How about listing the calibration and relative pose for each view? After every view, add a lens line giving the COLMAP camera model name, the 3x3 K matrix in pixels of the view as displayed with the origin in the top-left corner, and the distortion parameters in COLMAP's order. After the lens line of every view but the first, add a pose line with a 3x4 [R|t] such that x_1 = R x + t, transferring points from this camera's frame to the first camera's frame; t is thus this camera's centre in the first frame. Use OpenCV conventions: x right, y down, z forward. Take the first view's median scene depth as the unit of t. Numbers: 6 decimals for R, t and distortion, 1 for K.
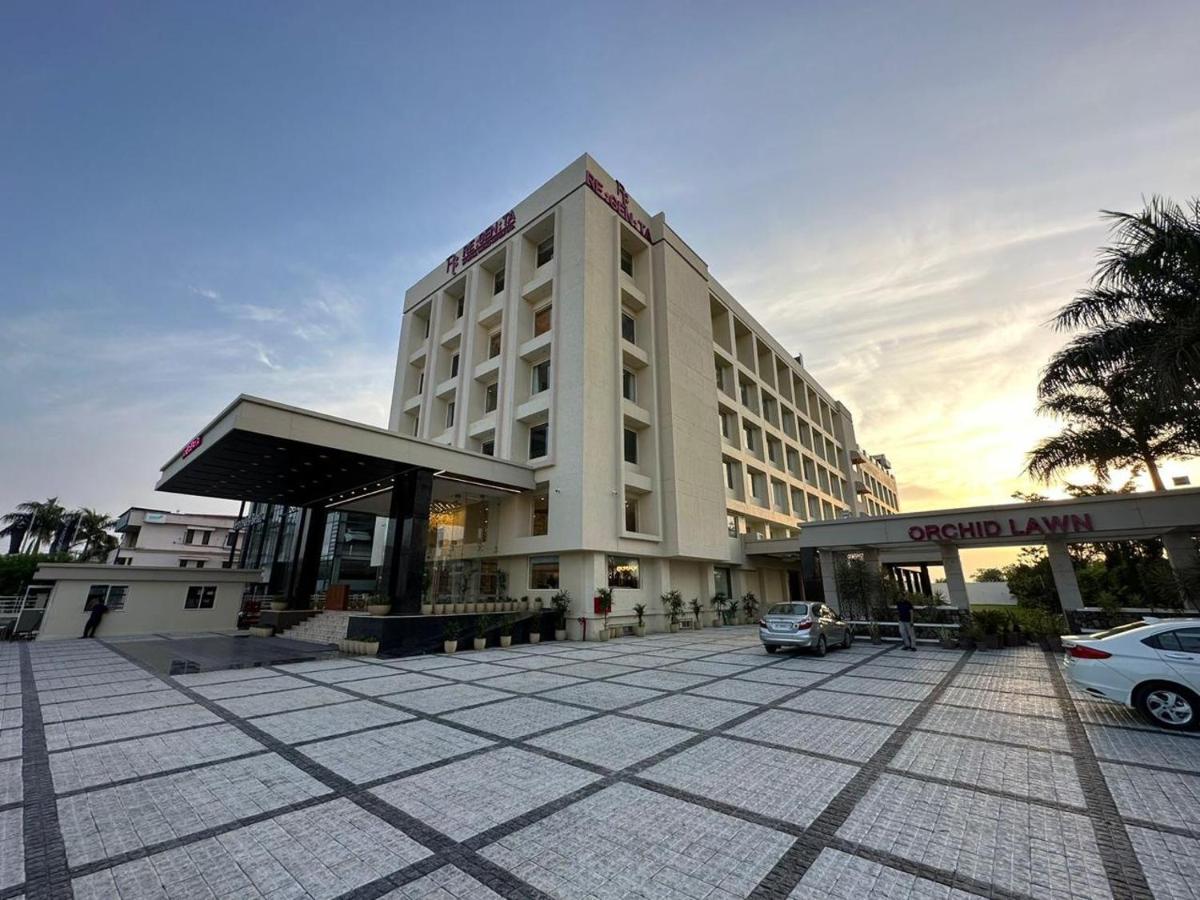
lens RADIAL K [[474.7, 0, 598.3], [0, 474.7, 453.0], [0, 0, 1]] dist [-0.000302, 0.000418]
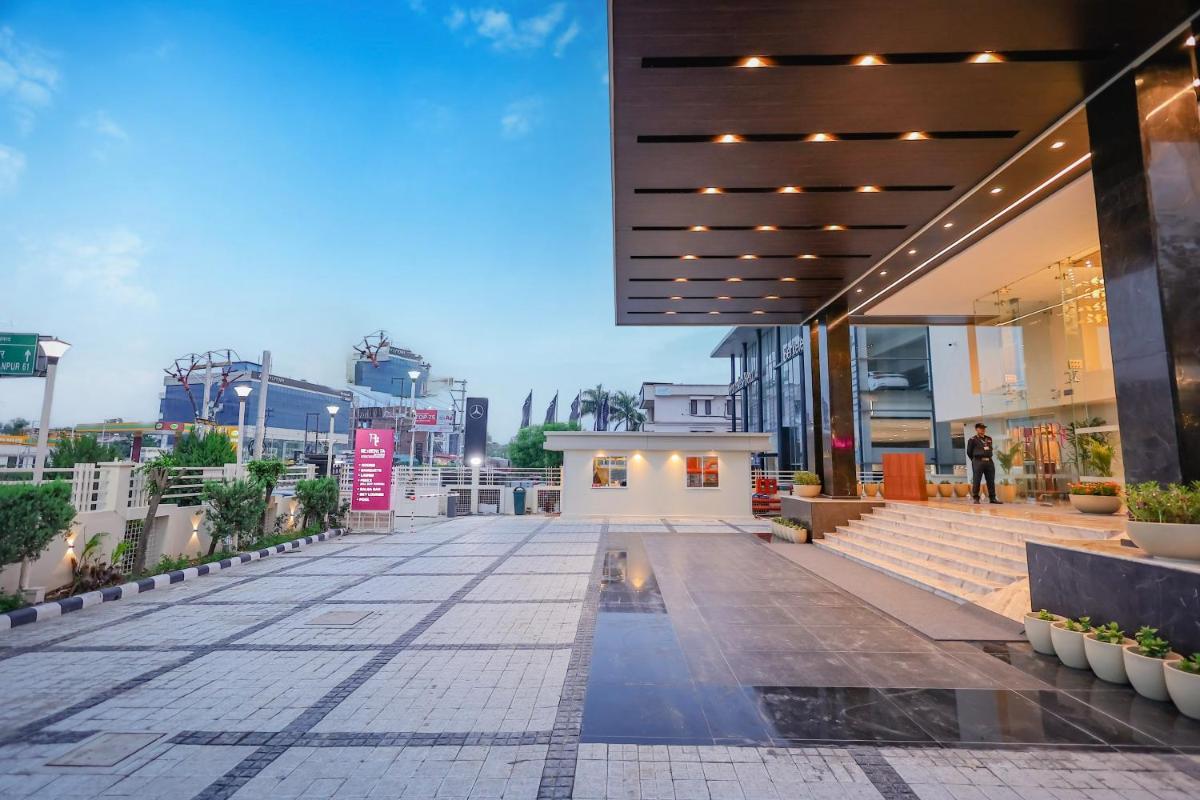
lens RADIAL K [[549.9, 0, 605.9], [0, 549.9, 401.0], [0, 0, 1]] dist [0.002302, 0.000117]
pose [[0.633327, -0.083185, -0.769401, -0.278726], [0.212601, 0.974655, 0.069625, 0.109208], [0.744109, -0.207671, 0.634961, 0.382574]]
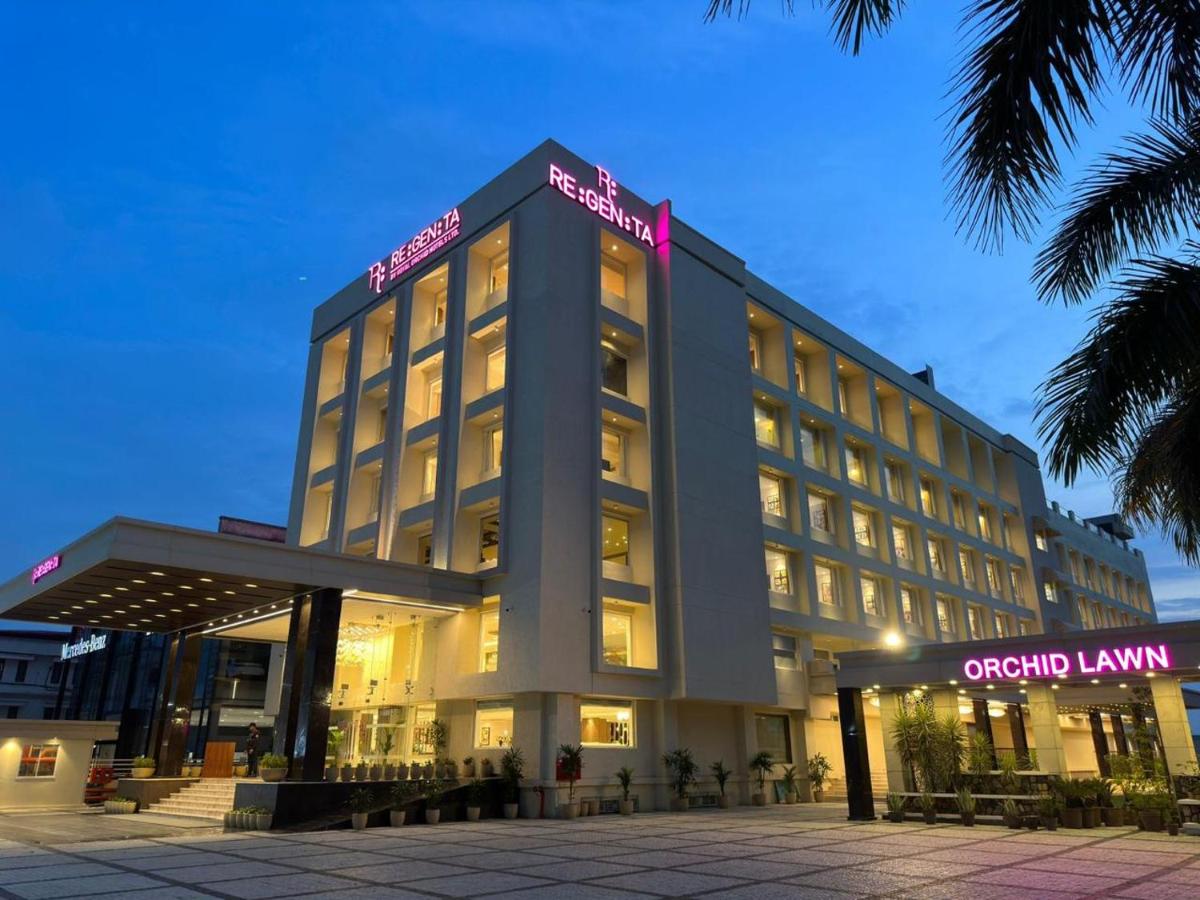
lens RADIAL K [[854.4, 0, 600.9], [0, 854.4, 454.1], [0, 0, 1]] dist [0.013093, -0.007519]
pose [[0.996786, -0.027321, -0.075304, 0.140924], [0.023135, 0.998167, -0.055918, -0.074403], [0.076694, 0.053996, 0.995591, -0.278689]]
